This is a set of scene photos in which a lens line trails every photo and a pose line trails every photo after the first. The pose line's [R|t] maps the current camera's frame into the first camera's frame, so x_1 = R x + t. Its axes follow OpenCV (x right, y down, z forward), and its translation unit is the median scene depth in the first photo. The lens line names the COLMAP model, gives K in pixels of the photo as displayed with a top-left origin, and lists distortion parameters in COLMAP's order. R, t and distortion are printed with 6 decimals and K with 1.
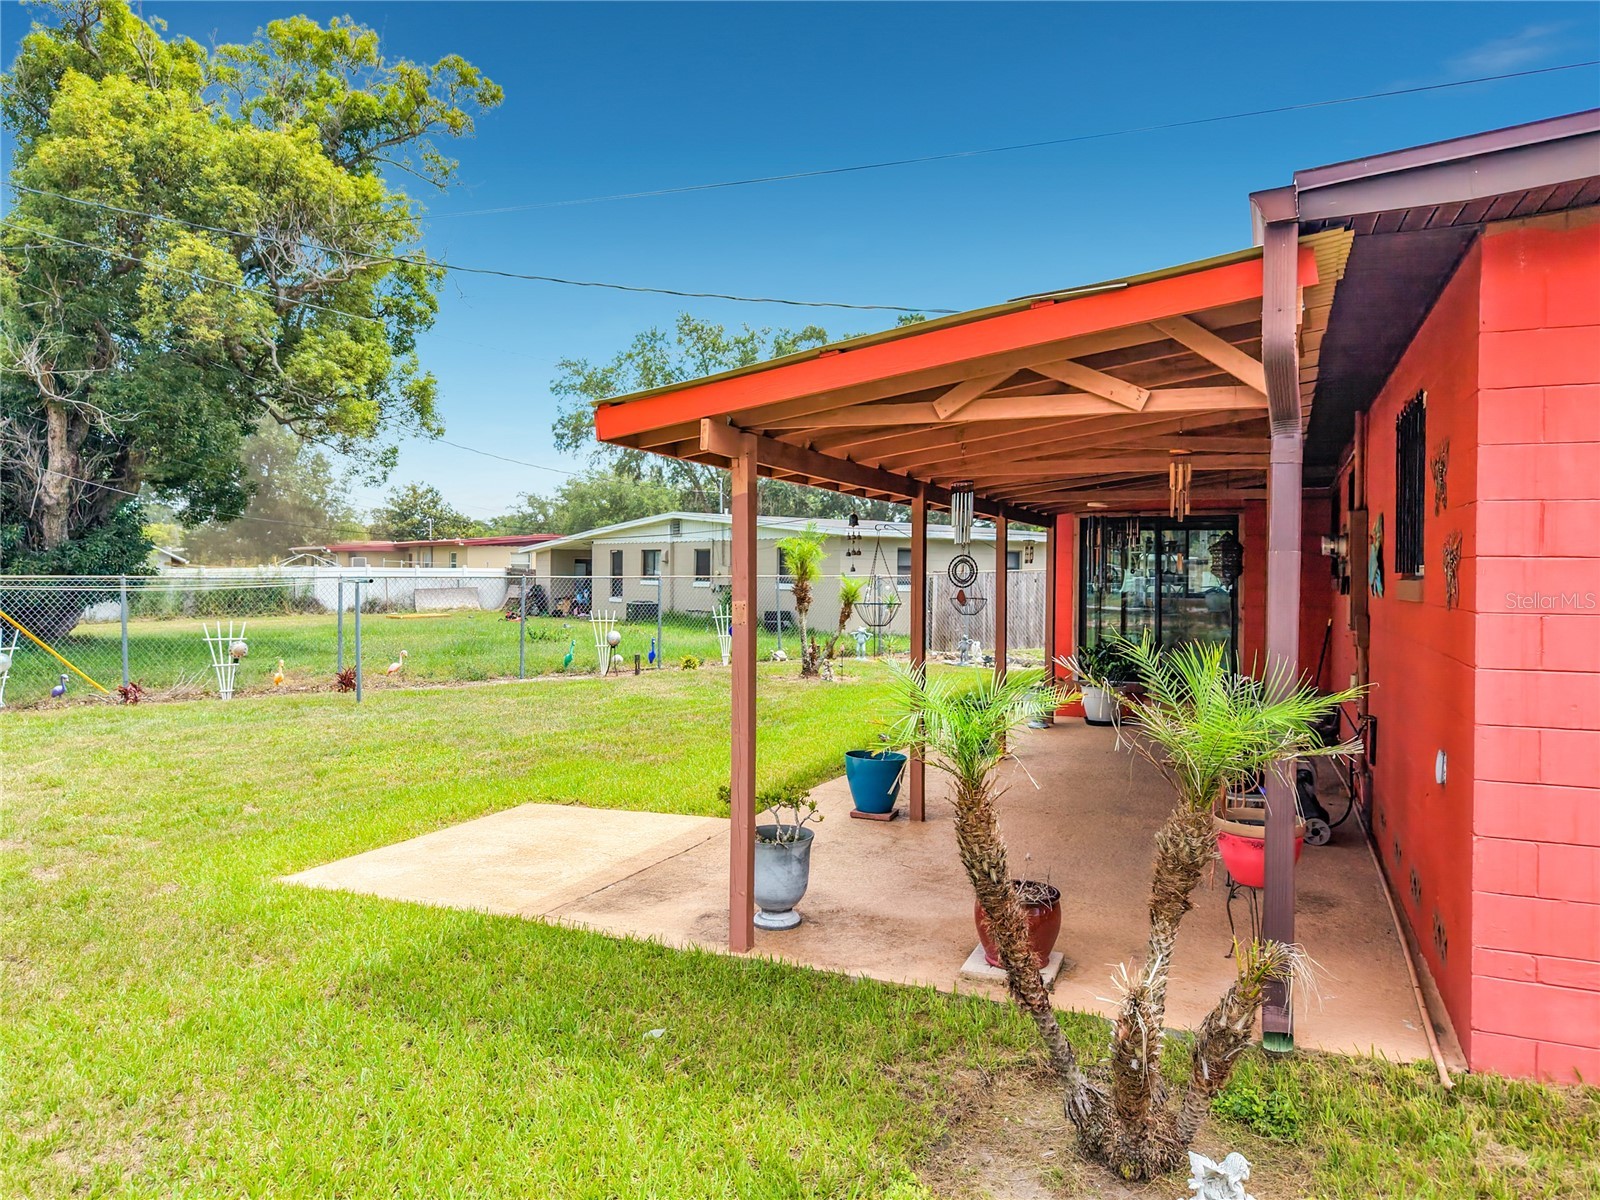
lens RADIAL K [[1106.3, 0, 801.1], [0, 1106.3, 542.7], [0, 0, 1]] dist [0.046841, -0.067699]
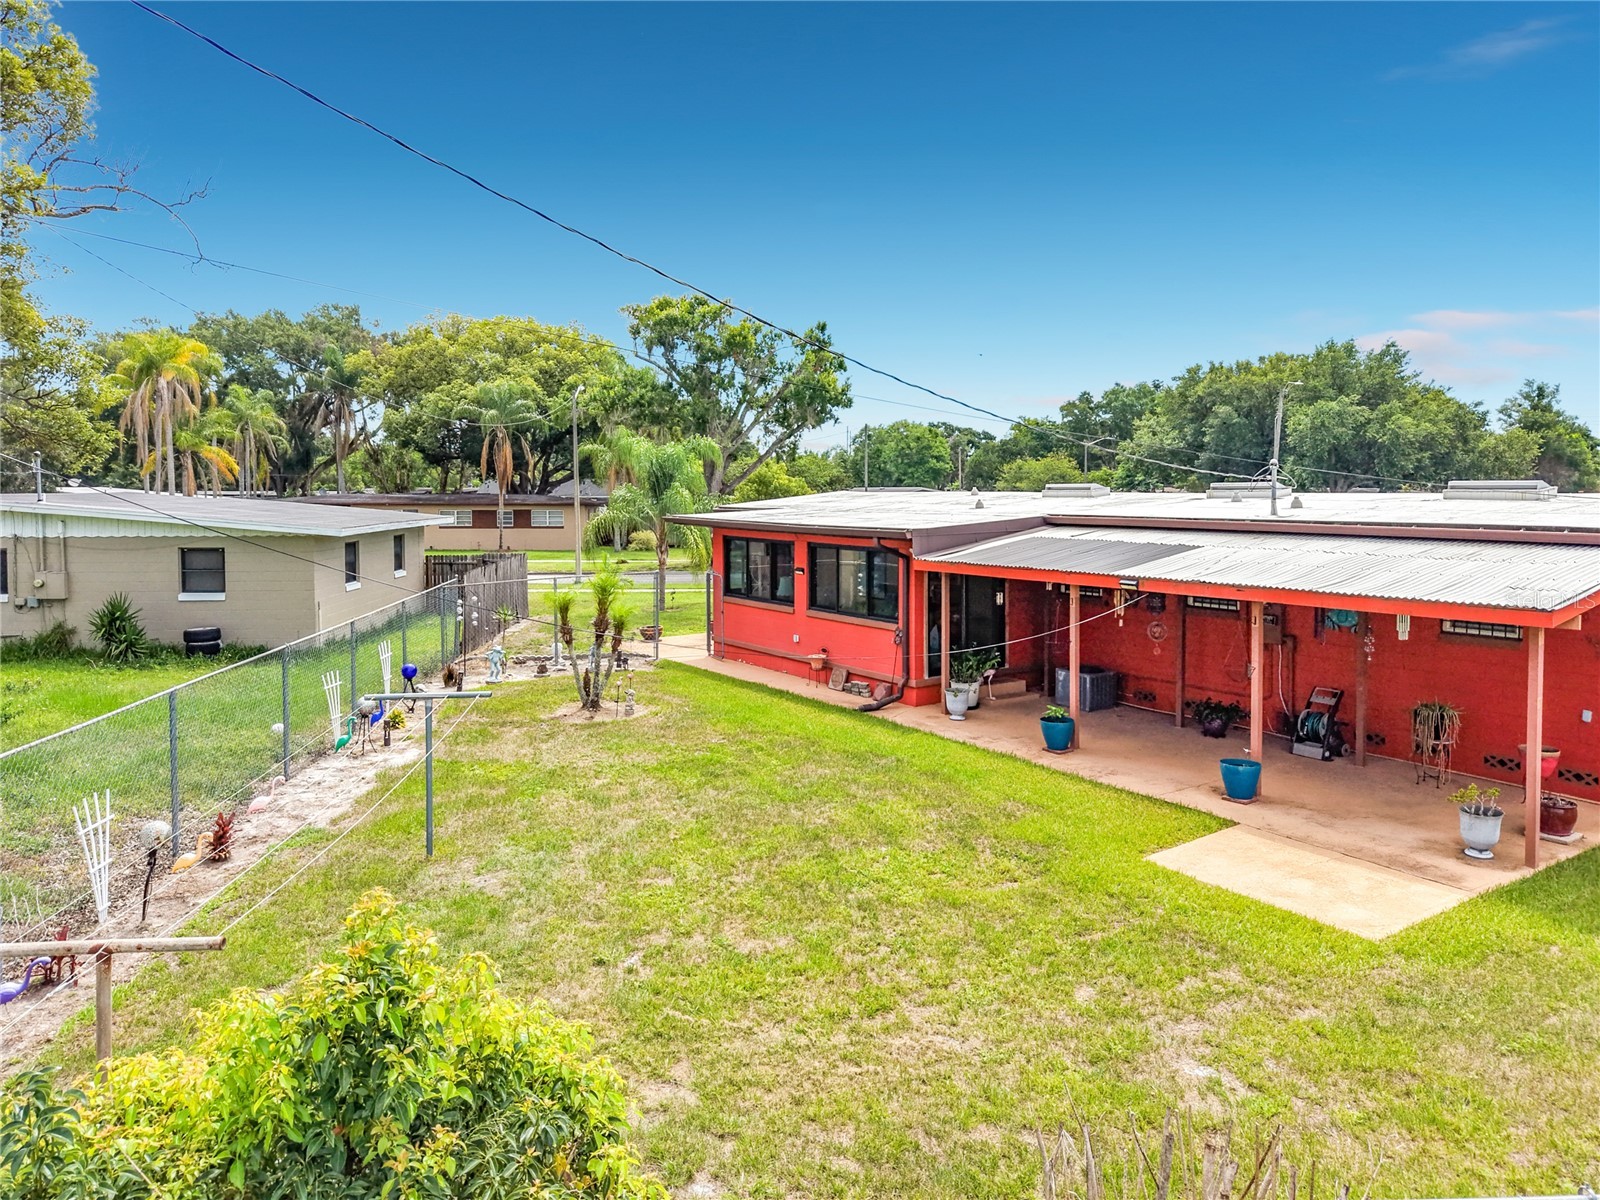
lens RADIAL K [[1103.2, 0, 777.2], [0, 1103.2, 533.6], [0, 0, 1]] dist [0.051639, -0.058272]
pose [[0.535217, -0.044422, 0.843546, -0.425809], [-0.017477, 0.997820, 0.063636, -0.059277], [-0.844534, -0.048801, 0.533274, 0.191133]]
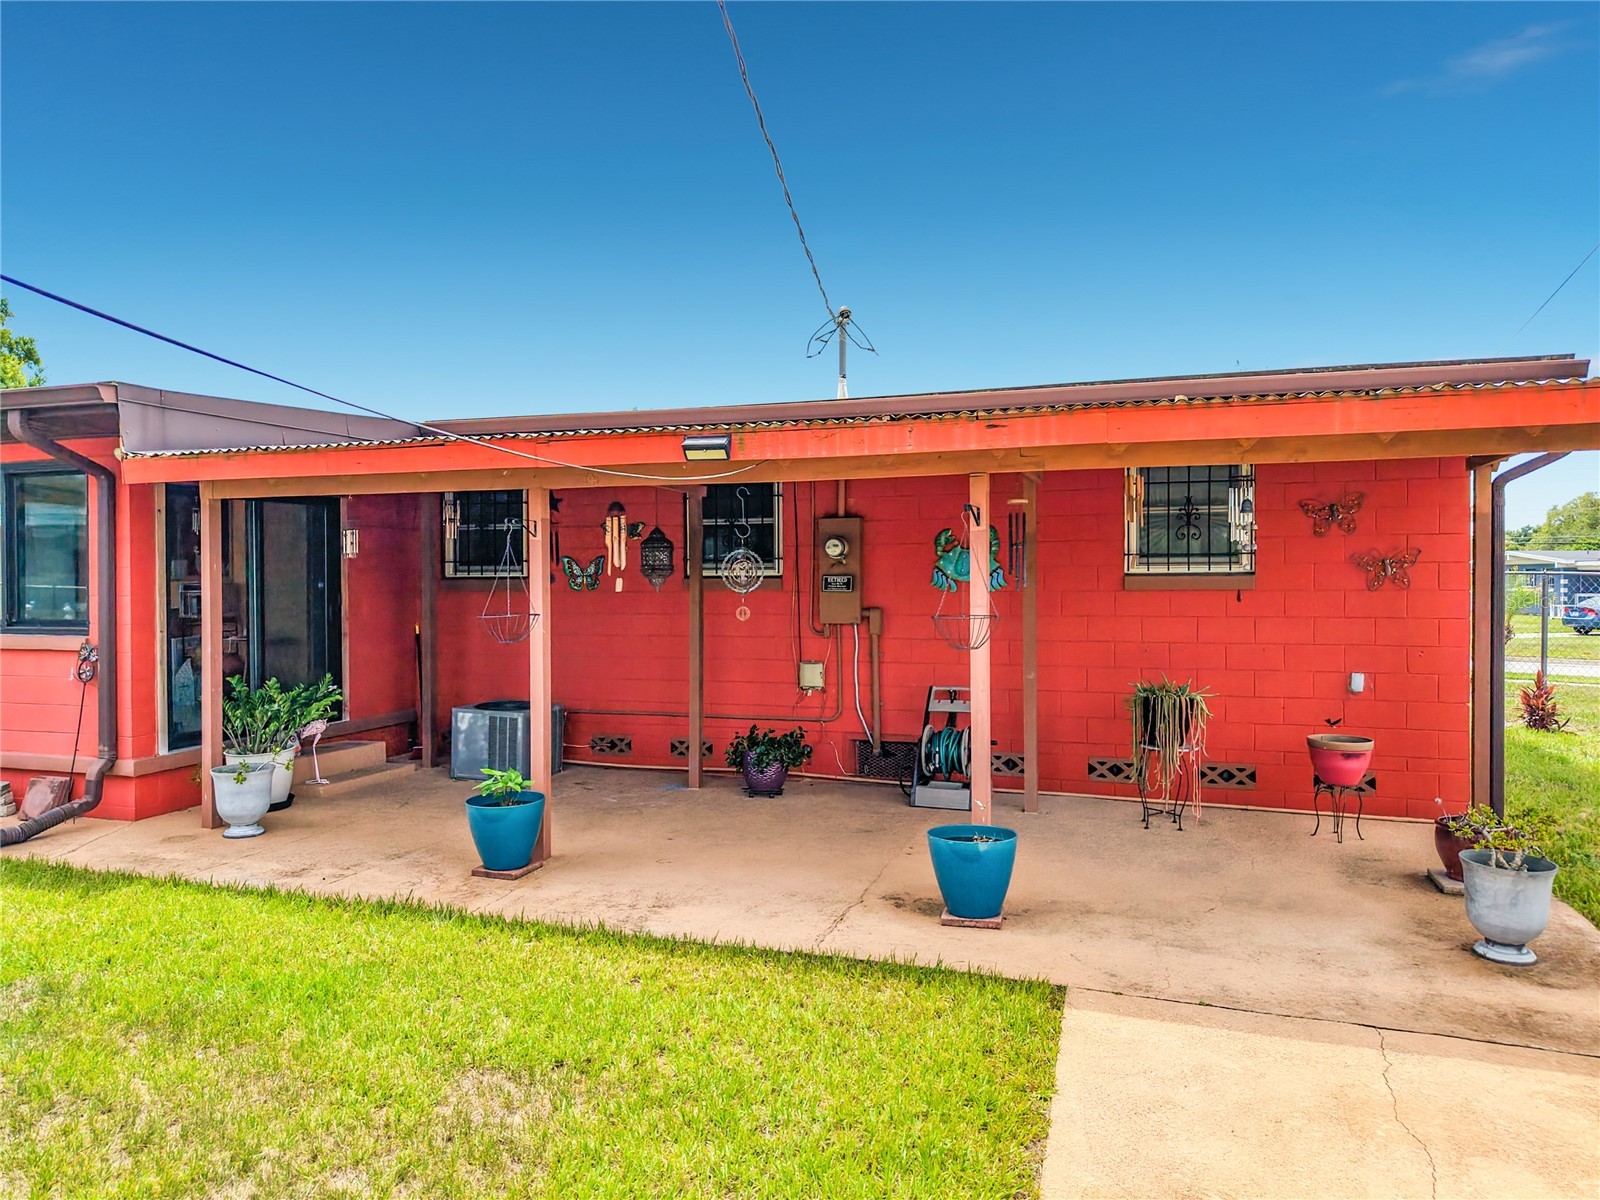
lens RADIAL K [[1087.7, 0, 803.1], [0, 1087.7, 587.8], [0, 0, 1]] dist [0.040263, -0.039925]
pose [[-0.088077, -0.010073, 0.996063, -0.157926], [-0.024839, 0.999660, 0.007913, 0.009604], [-0.995804, -0.024045, -0.088297, 0.308905]]
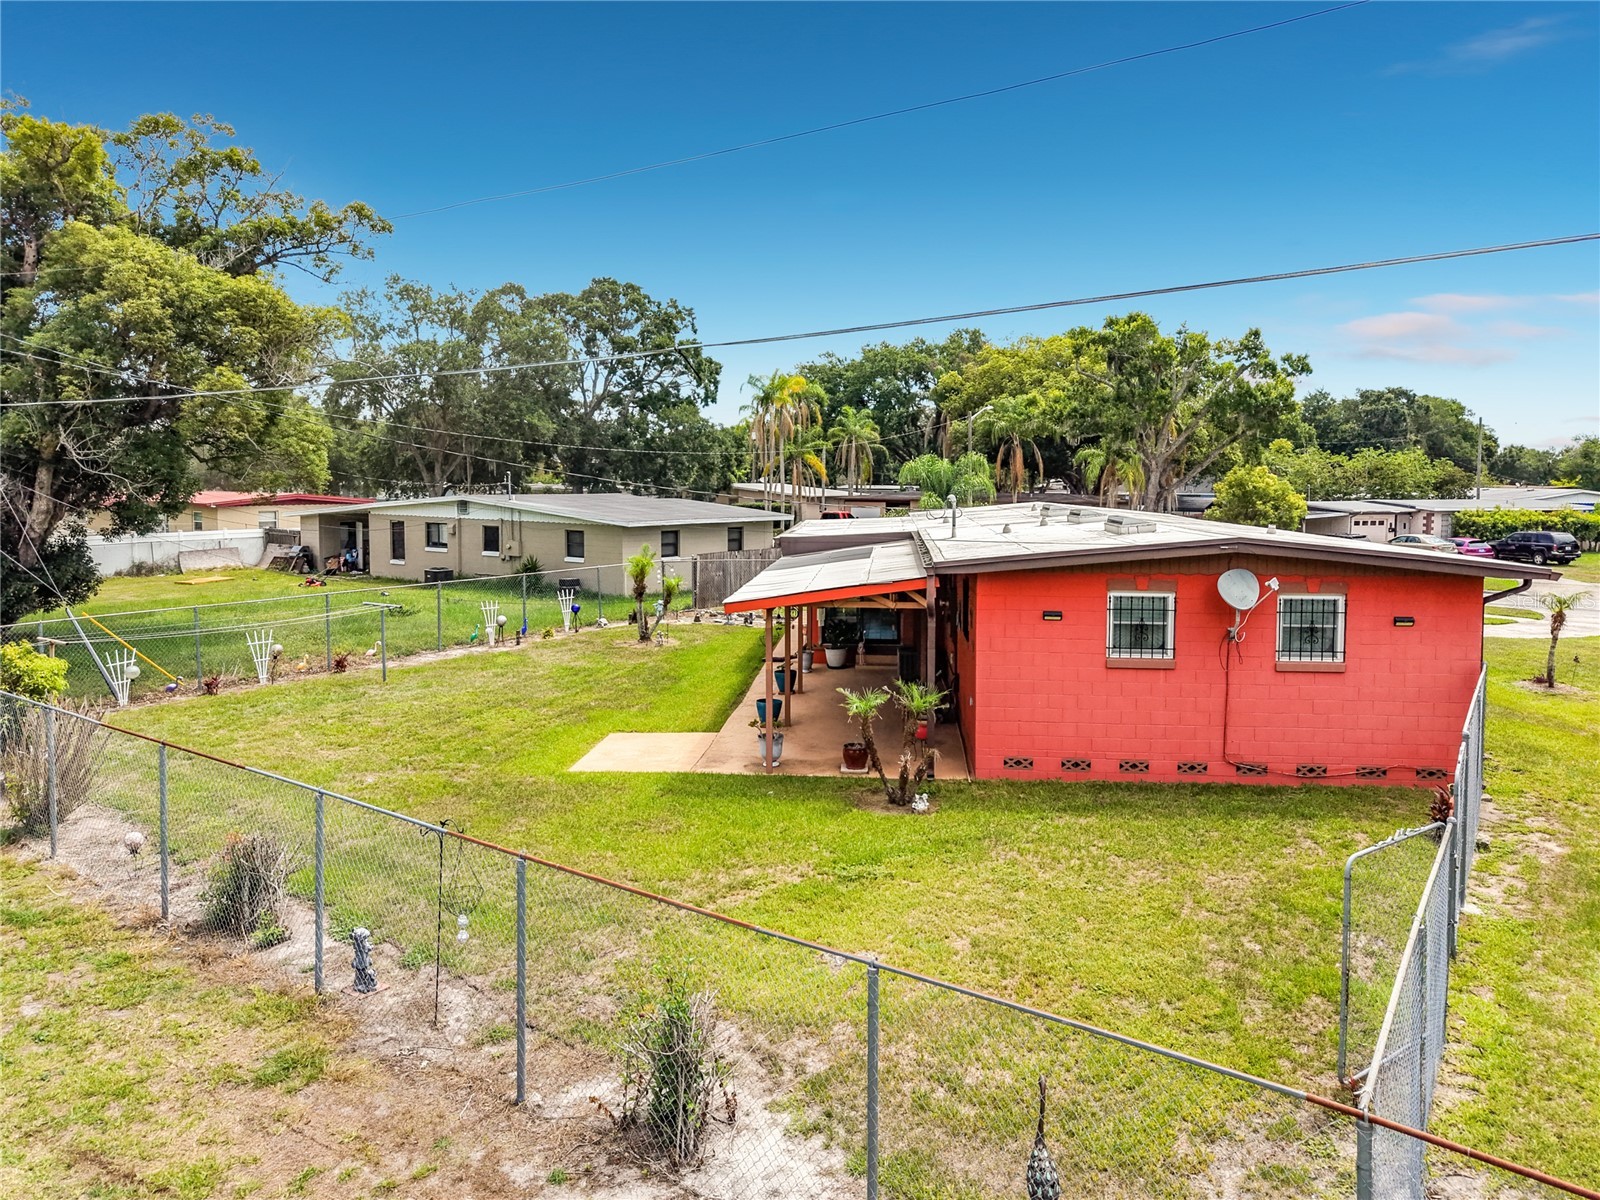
lens RADIAL K [[1092.8, 0, 832.6], [0, 1092.8, 541.7], [0, 0, 1]] dist [0.023165, 0.001228]
pose [[0.940813, -0.026310, 0.337903, -0.148948], [-0.003805, 0.996100, 0.088153, -0.089913], [-0.338904, -0.084221, 0.937044, -0.306785]]
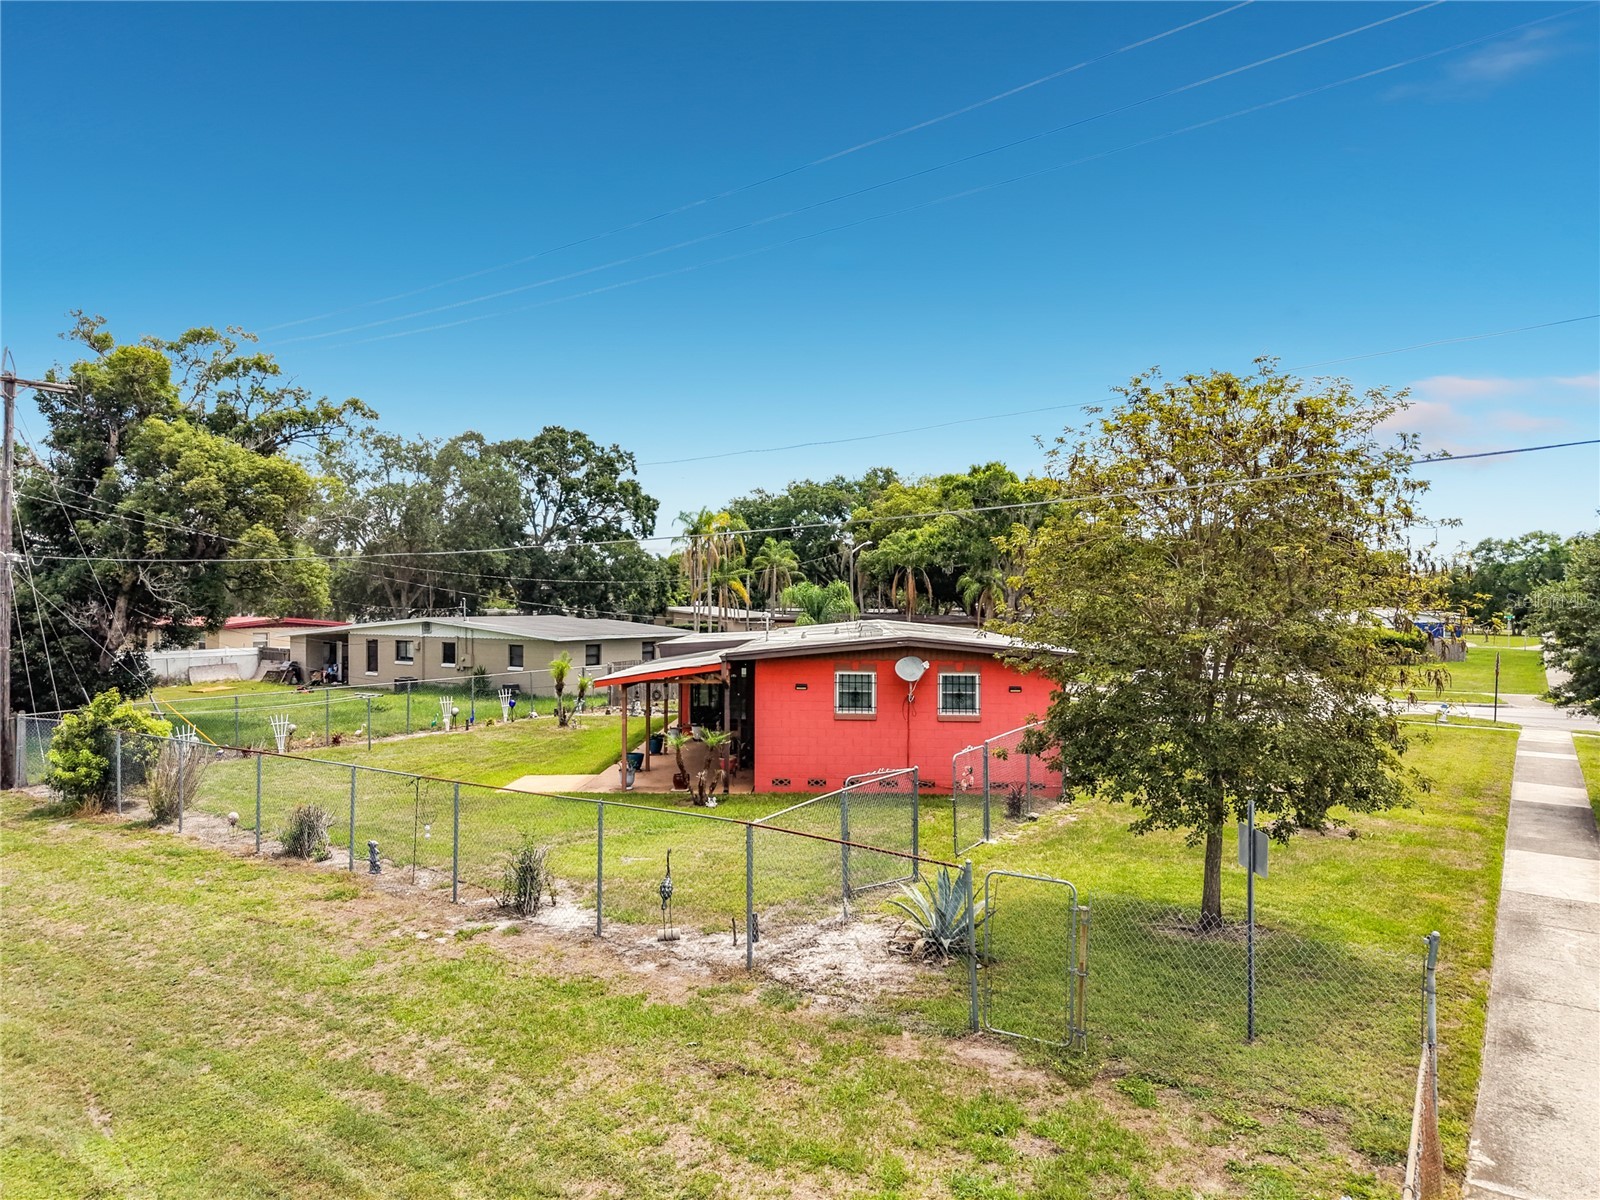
lens RADIAL K [[1089.4, 0, 786.1], [0, 1089.4, 600.7], [0, 0, 1]] dist [0.008966, -0.005861]
pose [[0.942397, -0.009304, 0.334367, -0.158079], [-0.000012, 0.999612, 0.027851, -0.096885], [-0.334497, -0.026250, 0.942031, -0.597520]]
